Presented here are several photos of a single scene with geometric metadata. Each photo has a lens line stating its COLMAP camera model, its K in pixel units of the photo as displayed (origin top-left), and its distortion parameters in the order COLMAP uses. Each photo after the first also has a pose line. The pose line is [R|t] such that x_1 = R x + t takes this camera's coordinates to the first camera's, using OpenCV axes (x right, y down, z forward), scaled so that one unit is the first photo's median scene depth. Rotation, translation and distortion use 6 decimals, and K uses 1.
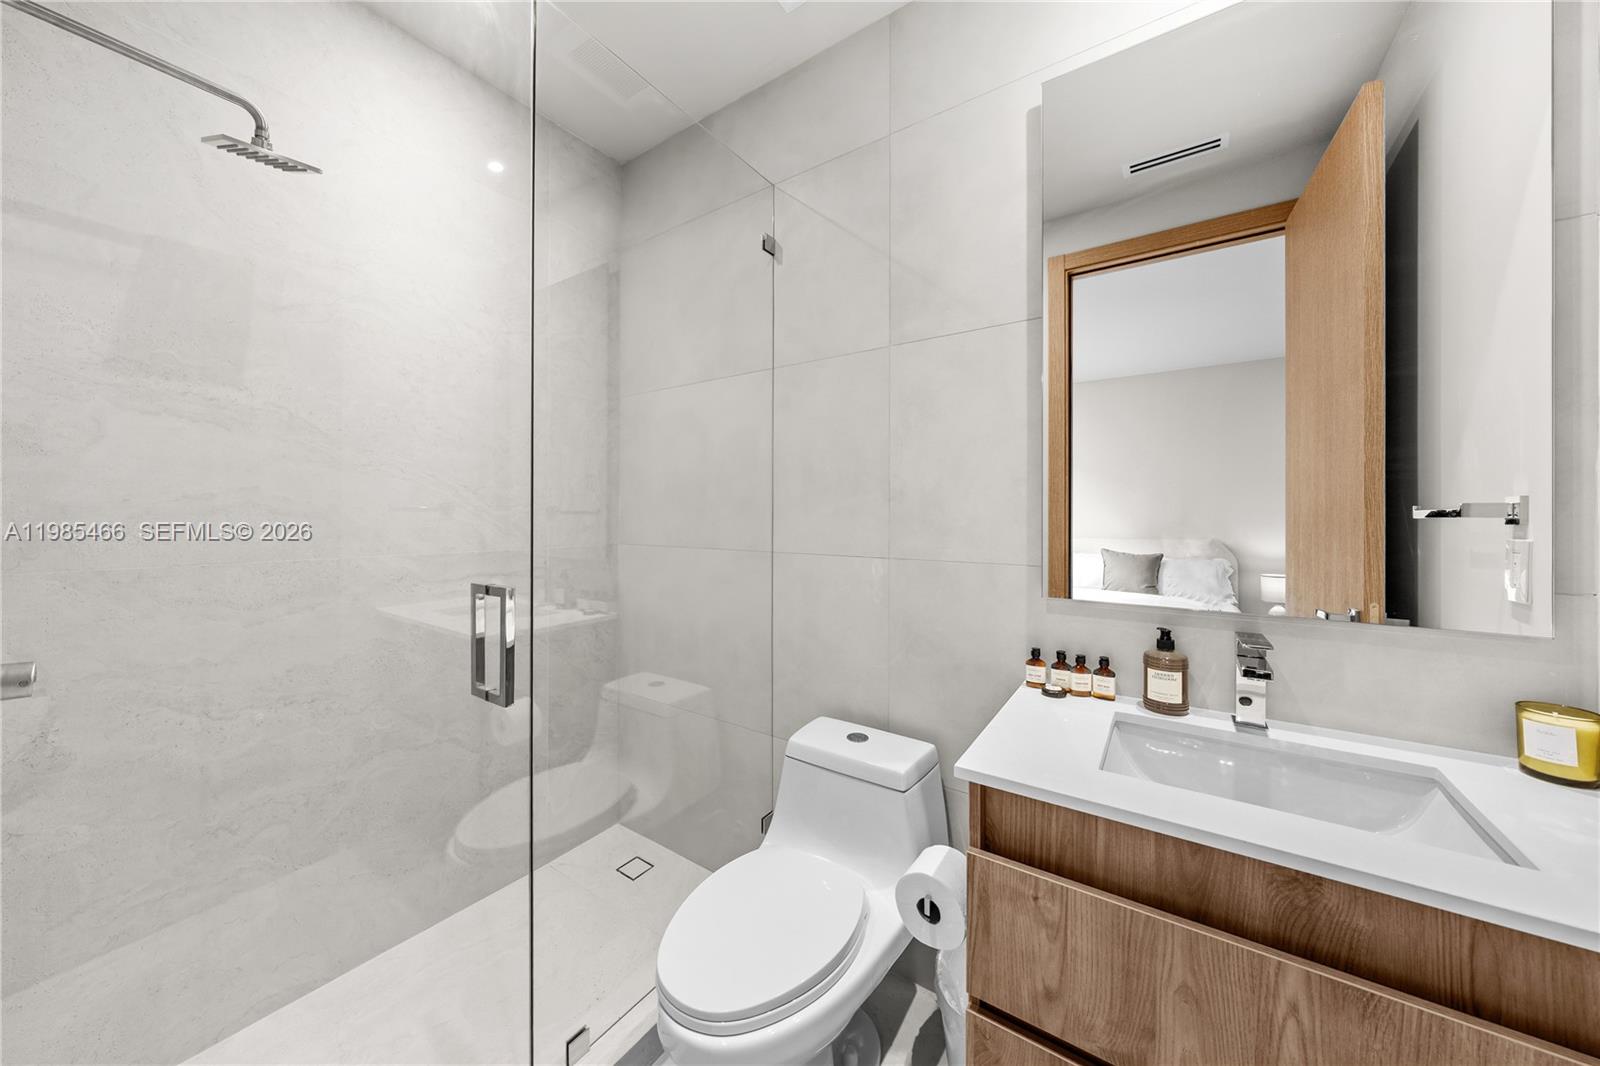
lens RADIAL K [[528.2, 0, 753.5], [0, 528.2, 510.4], [0, 0, 1]] dist [-0.007925, -0.000039]
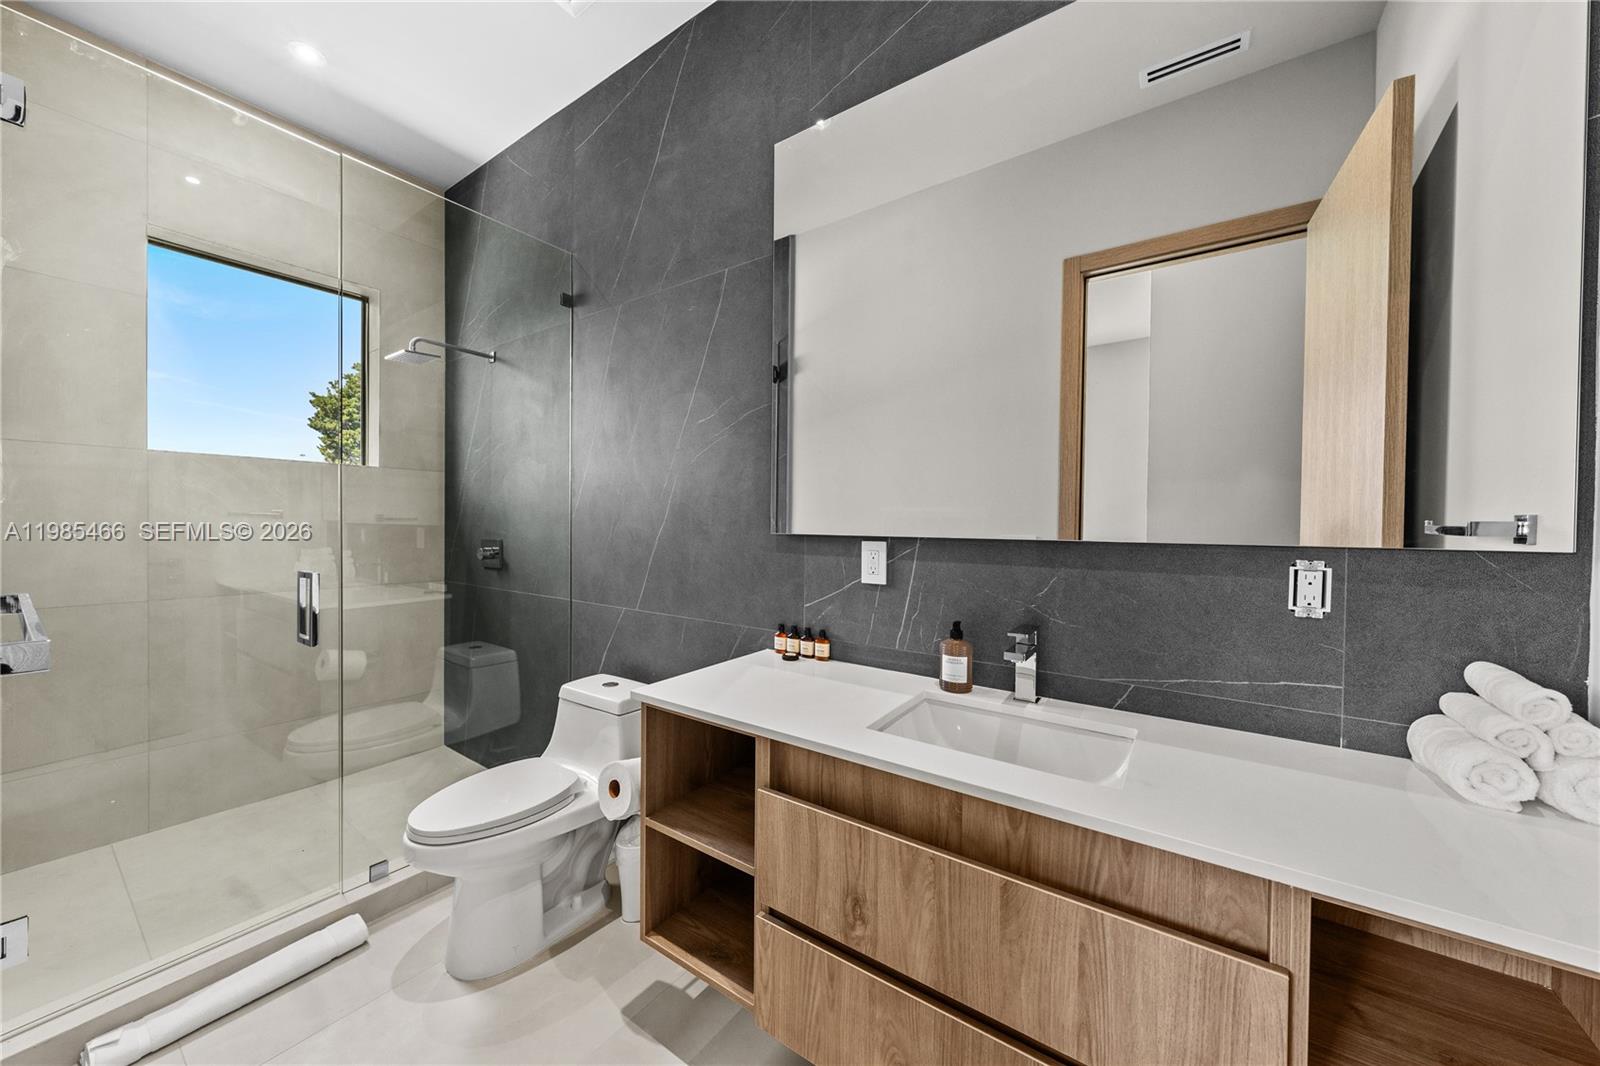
lens RADIAL K [[563.8, 0, 789.1], [0, 563.8, 537.7], [0, 0, 1]] dist [-0.007117, 0.001032]
pose [[0.999915, 0.007240, 0.010868, 0.550113], [-0.007560, 0.999529, 0.029735, 0.018445], [-0.010648, -0.029815, 0.999499, -0.352298]]
